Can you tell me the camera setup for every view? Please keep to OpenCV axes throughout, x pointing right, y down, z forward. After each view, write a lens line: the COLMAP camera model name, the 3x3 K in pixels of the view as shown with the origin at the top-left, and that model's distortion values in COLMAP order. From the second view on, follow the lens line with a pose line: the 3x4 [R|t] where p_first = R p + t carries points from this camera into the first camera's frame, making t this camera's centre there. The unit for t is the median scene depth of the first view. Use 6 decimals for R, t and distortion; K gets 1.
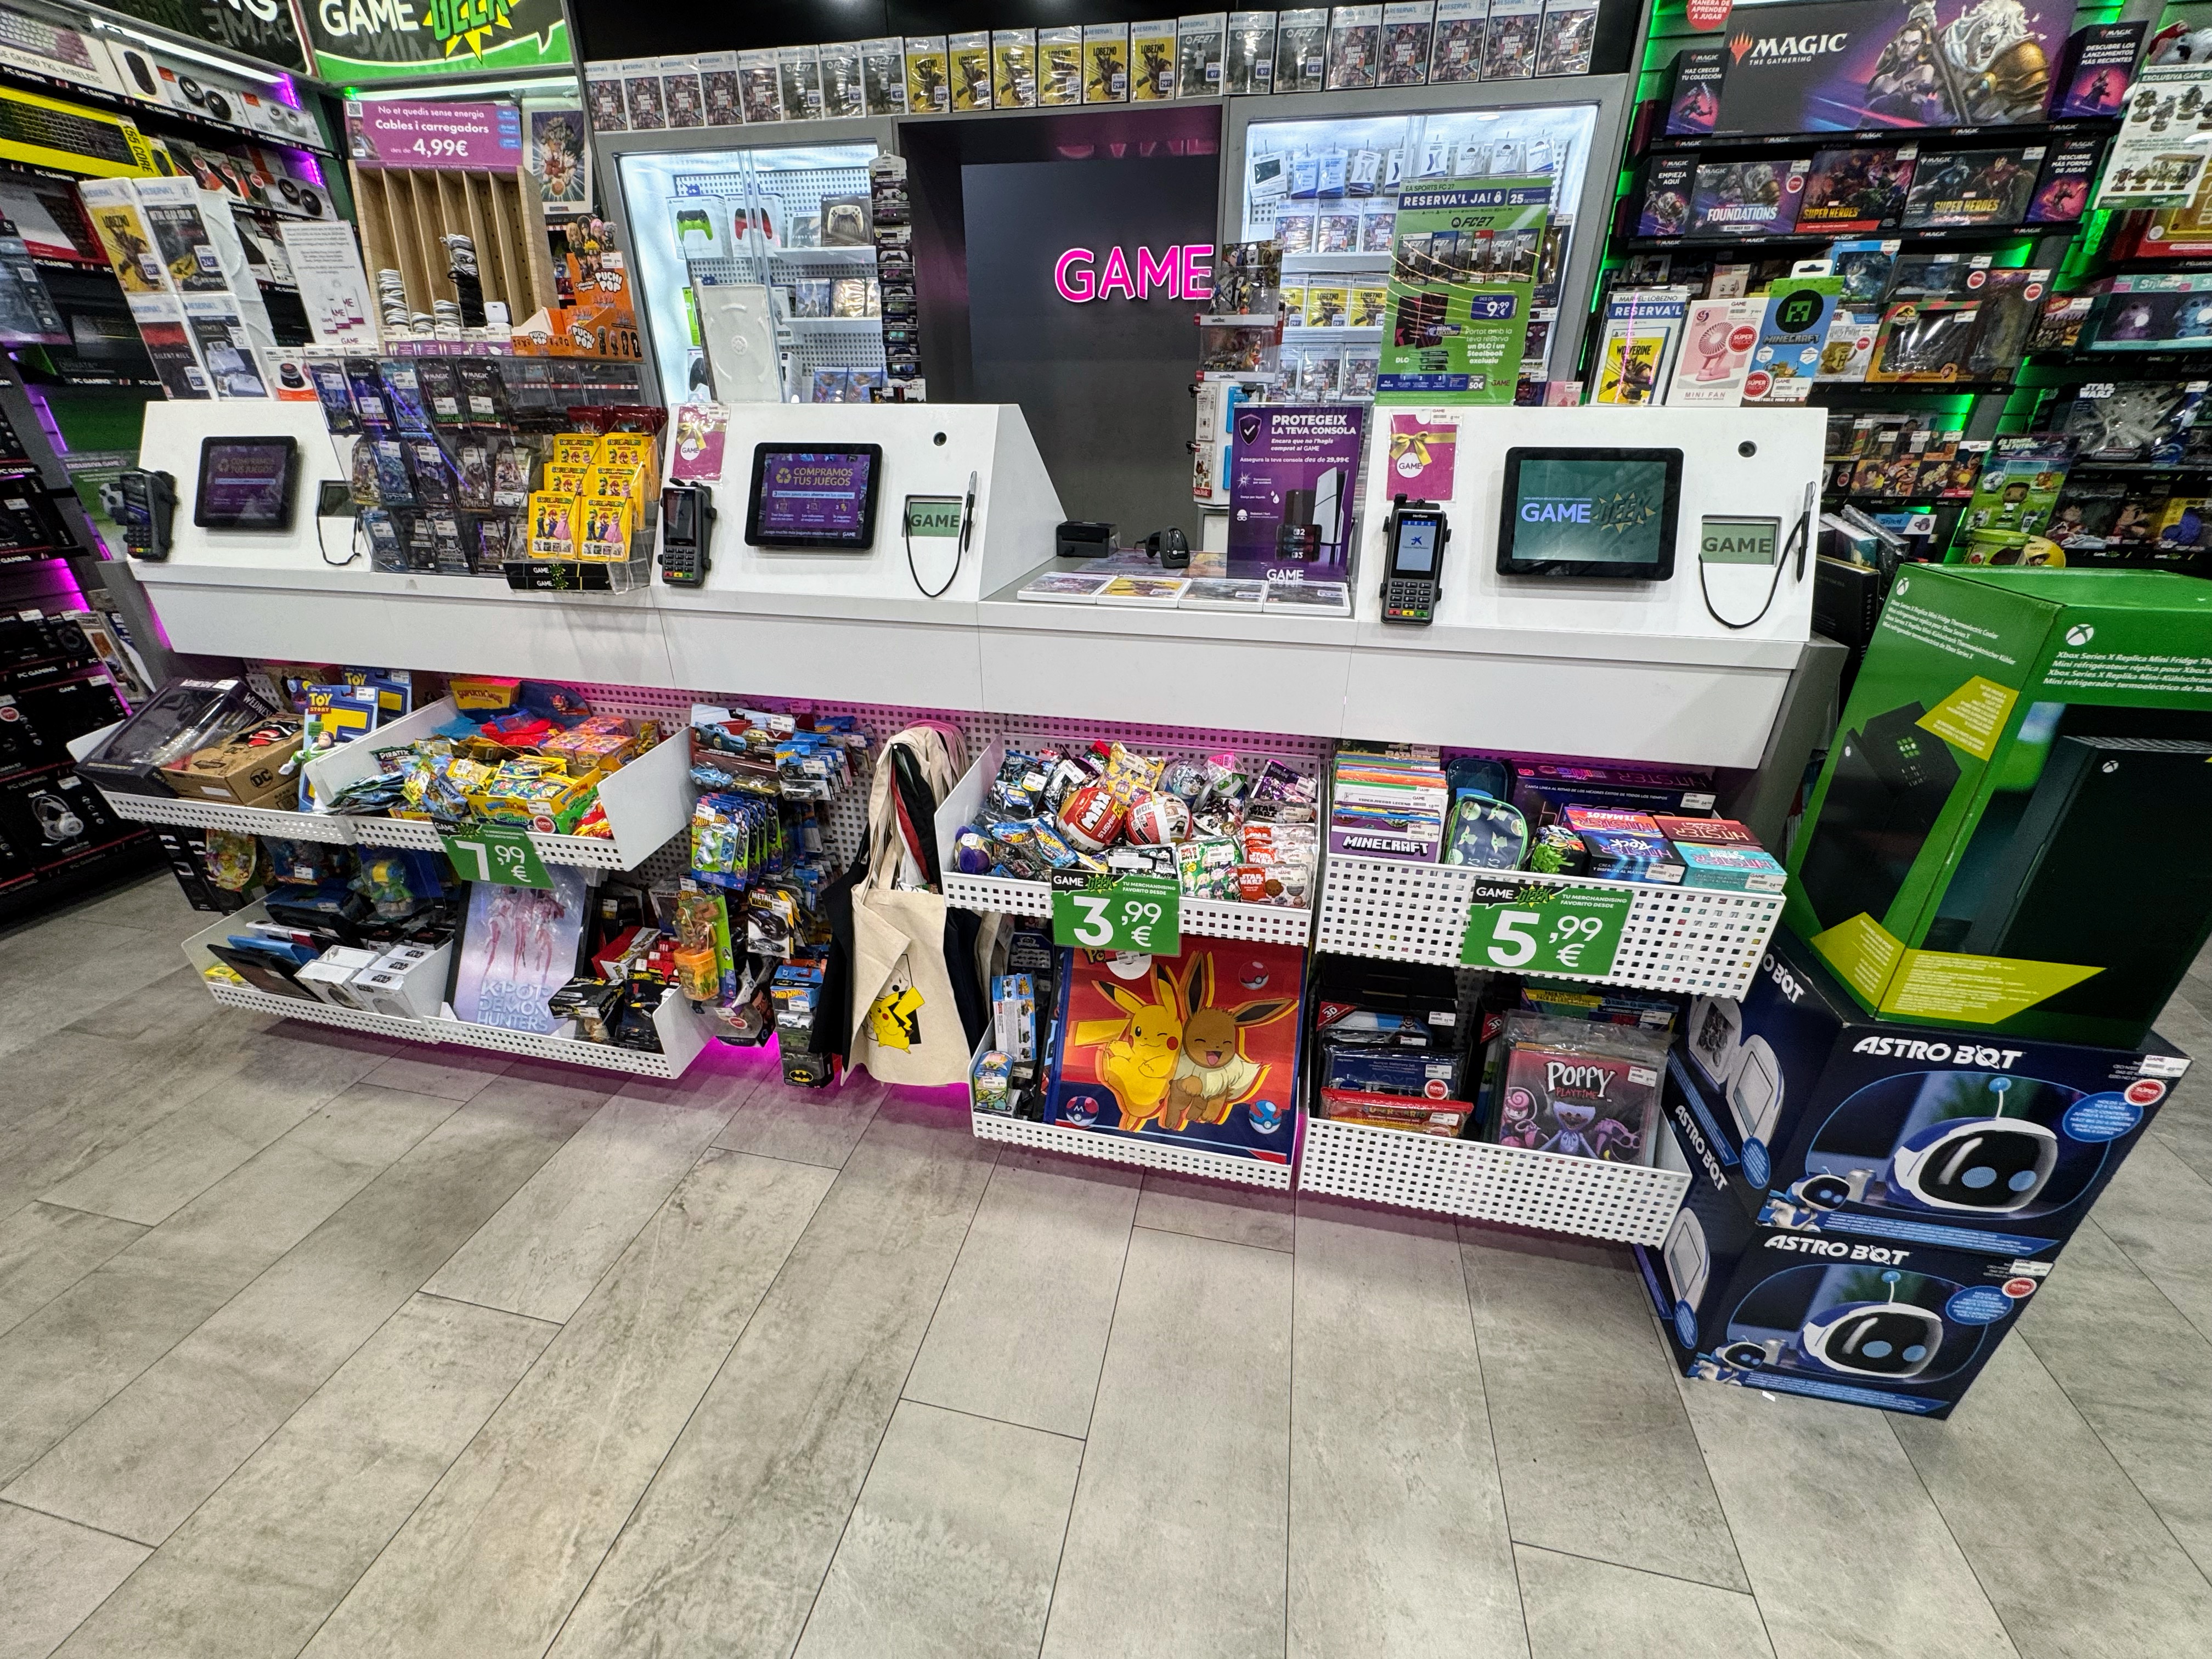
lens RADIAL K [[890.6, 0, 1103.0], [0, 890.6, 834.7], [0, 0, 1]] dist [-0.004987, 0.000820]
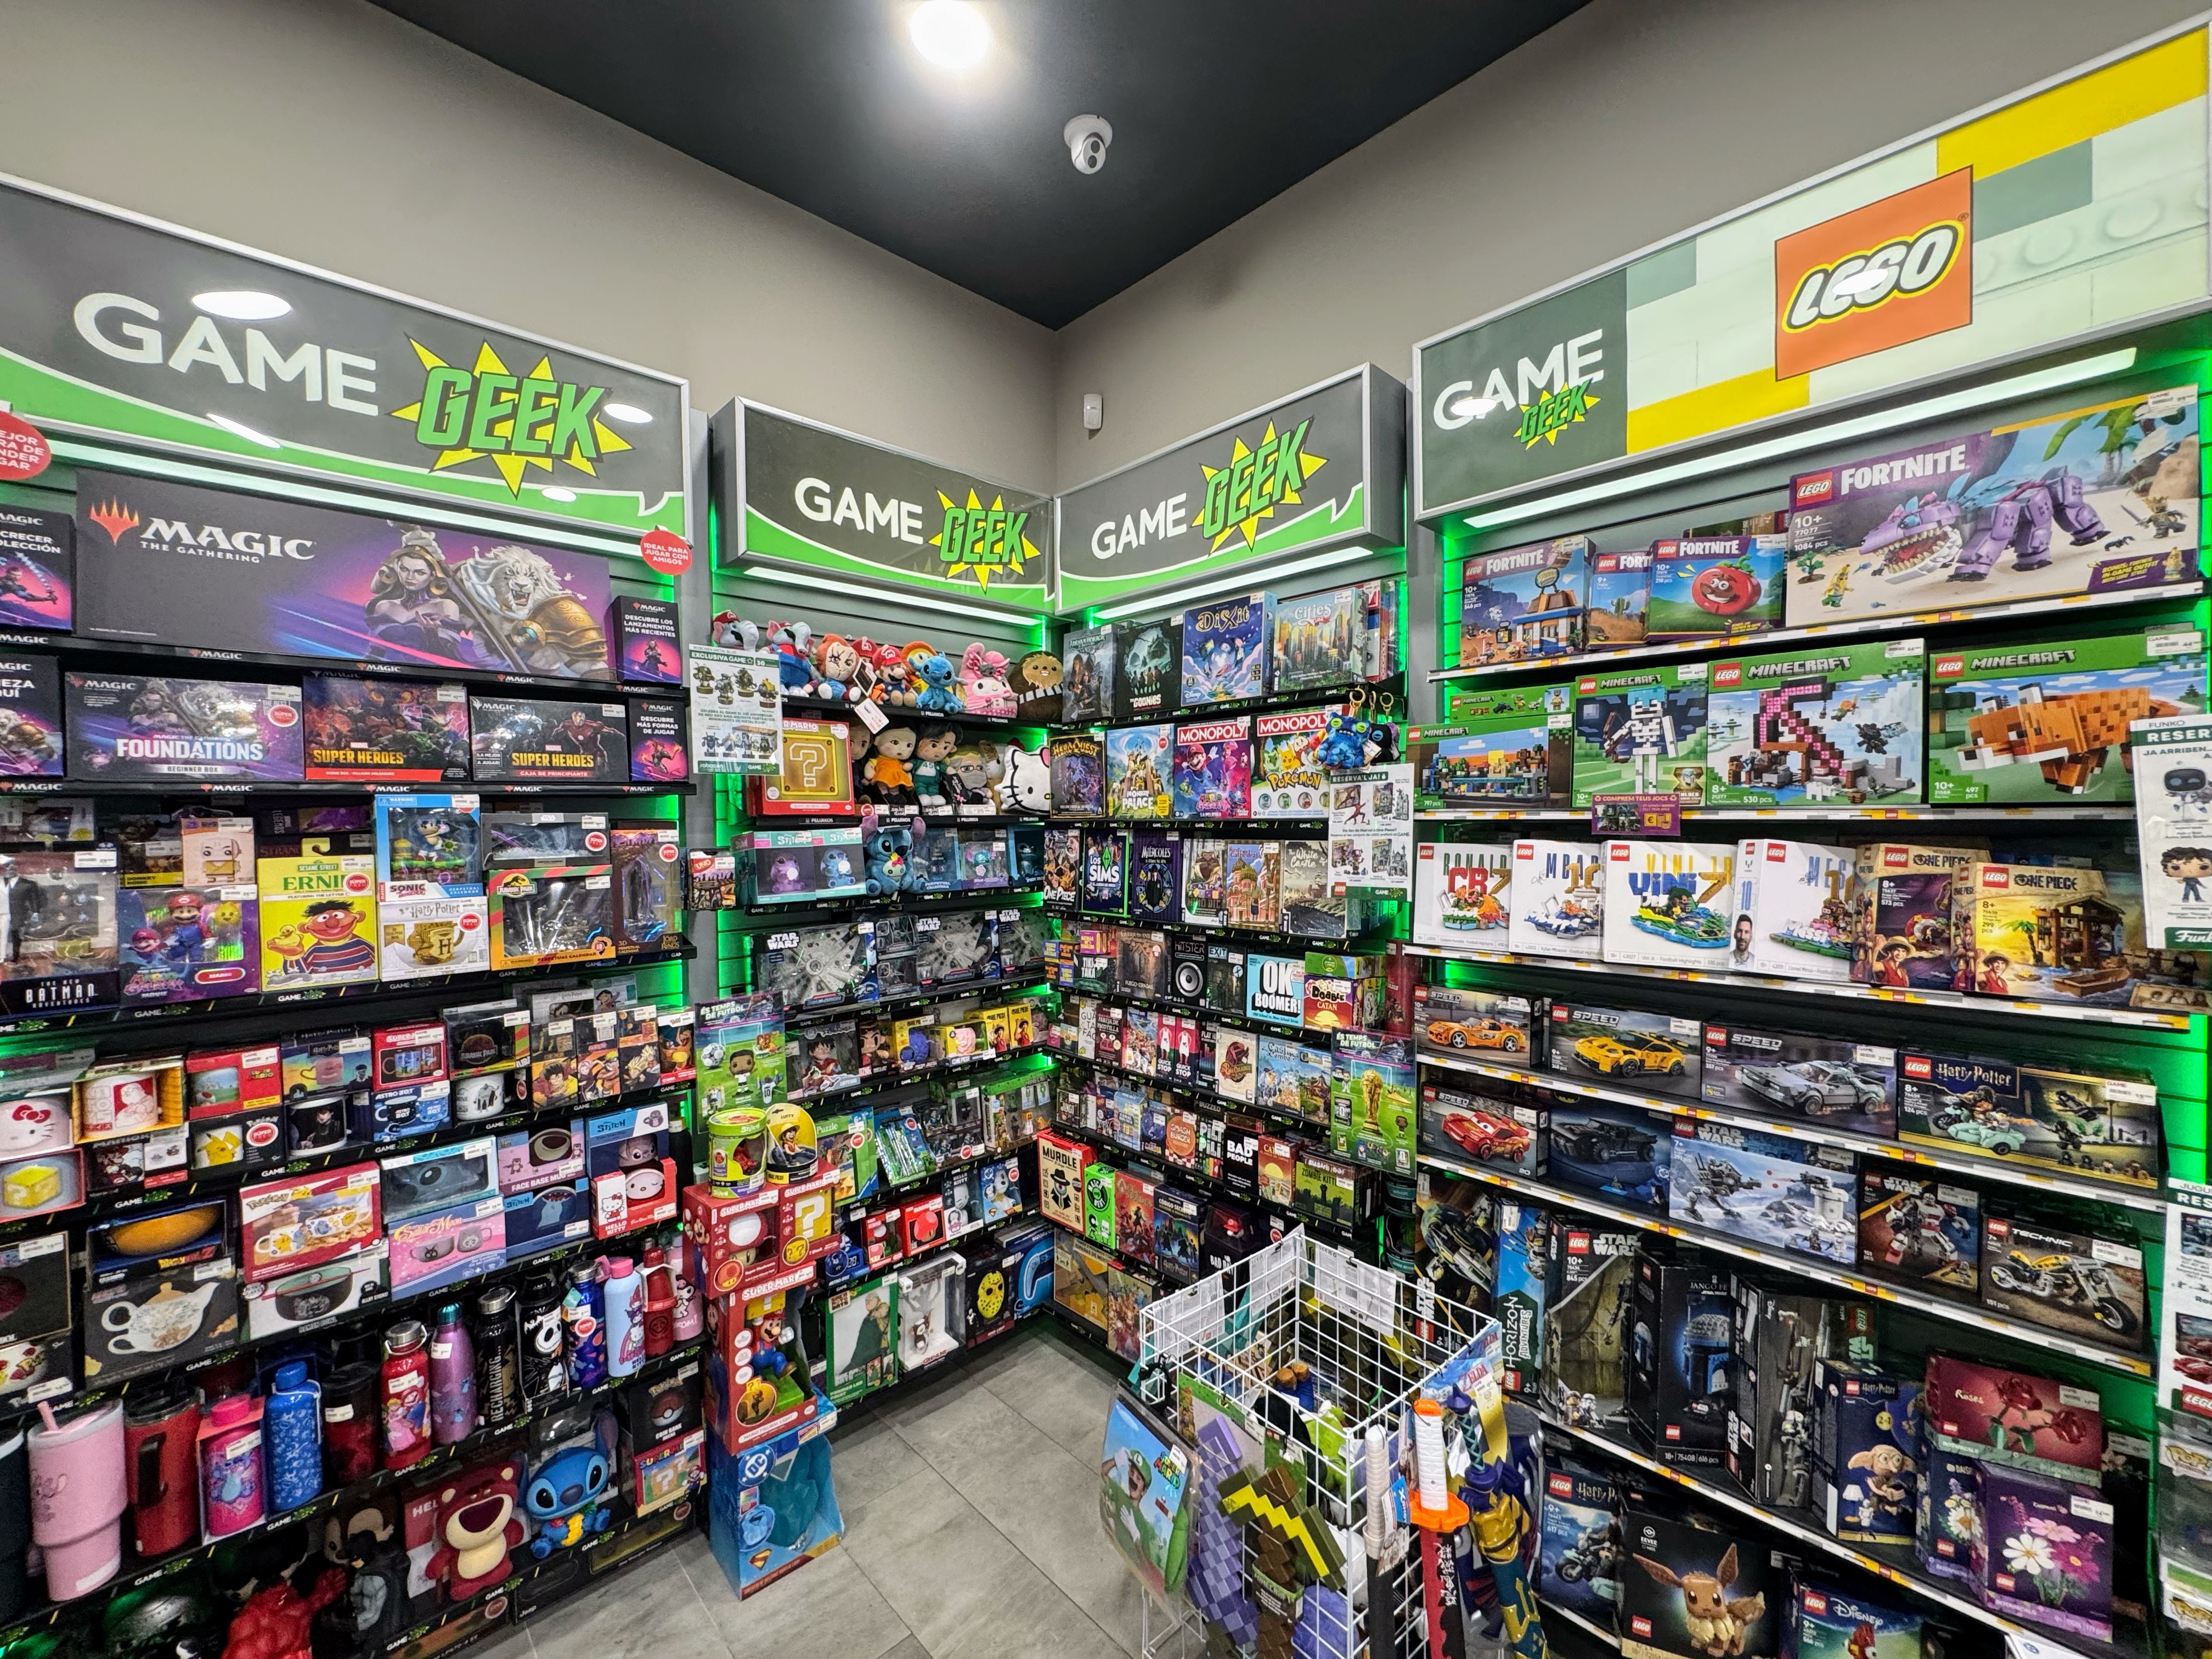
lens RADIAL K [[890.6, 0, 1107.0], [0, 890.6, 828.3], [0, 0, 1]] dist [-0.004987, 0.000820]
pose [[0.566306, -0.020991, 0.823927, 0.643291], [0.370434, 0.899498, -0.231693, -0.310117], [-0.736258, 0.436420, 0.517167, 0.273364]]
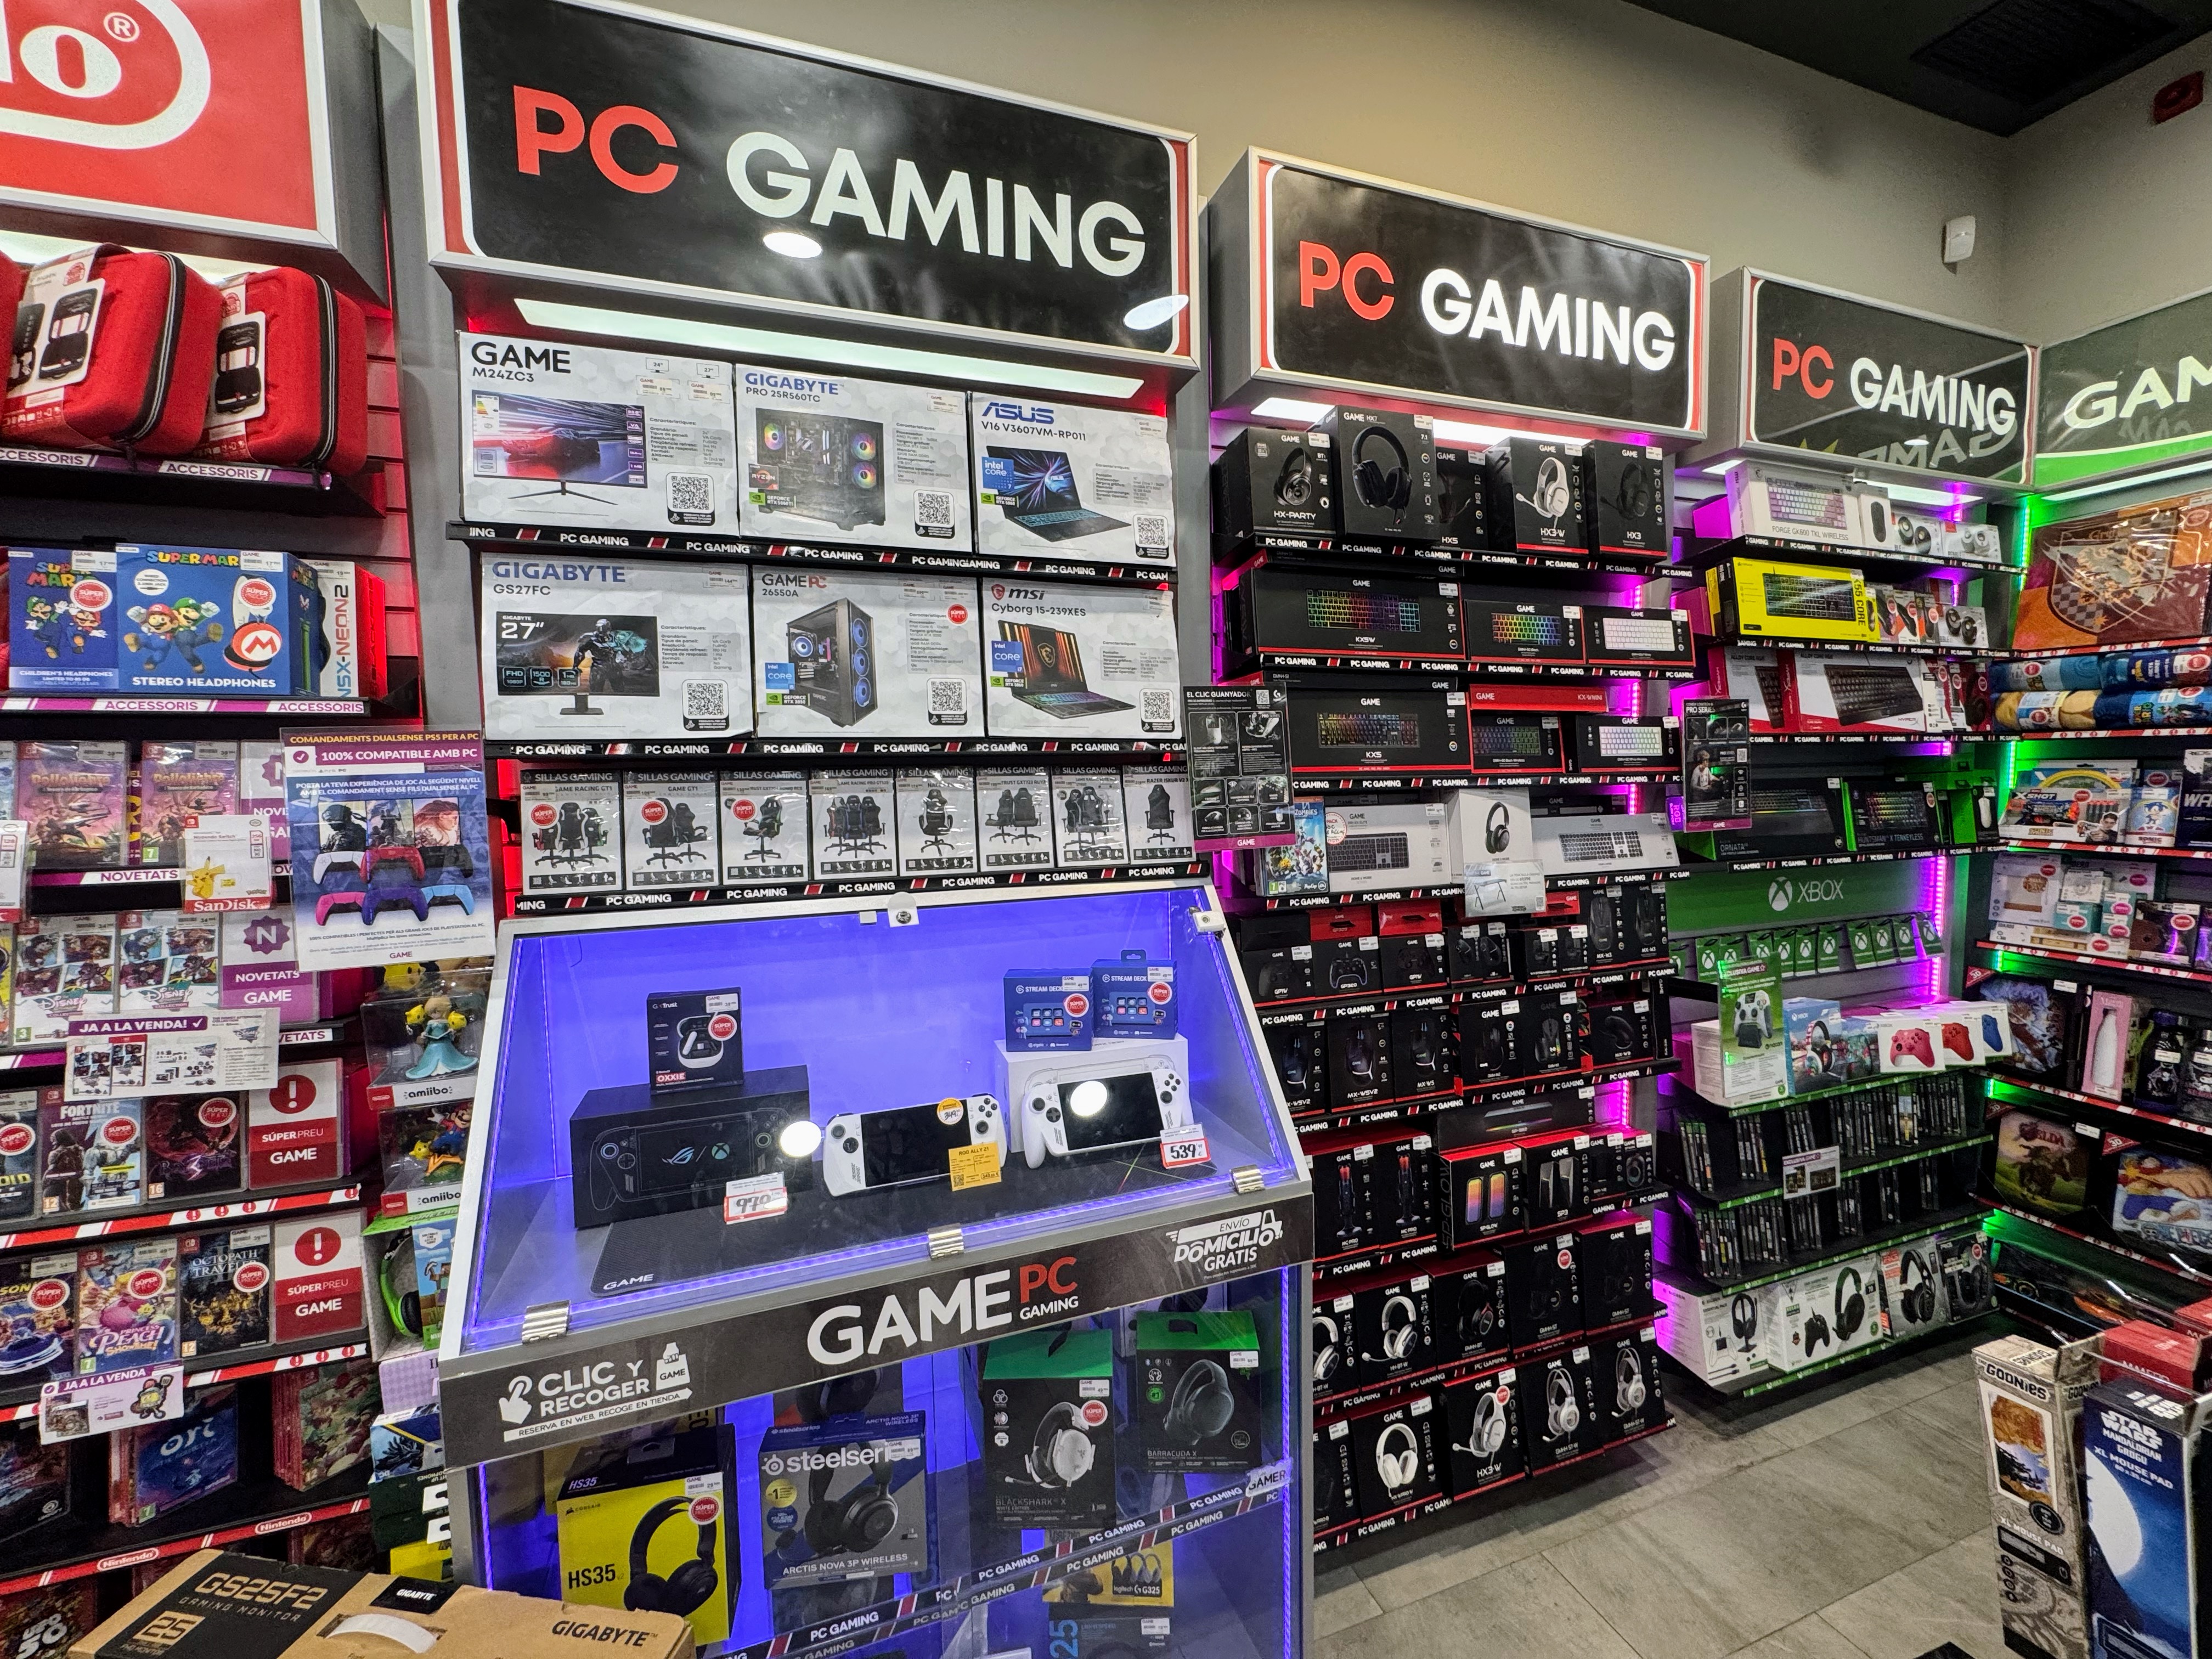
lens RADIAL K [[890.6, 0, 1098.9], [0, 890.6, 822.9], [0, 0, 1]] dist [-0.004987, 0.000820]
pose [[0.518785, 0.044674, -0.853737, -0.905004], [-0.356017, 0.919210, -0.168239, -0.243315], [0.777247, 0.391225, 0.492777, 0.159909]]
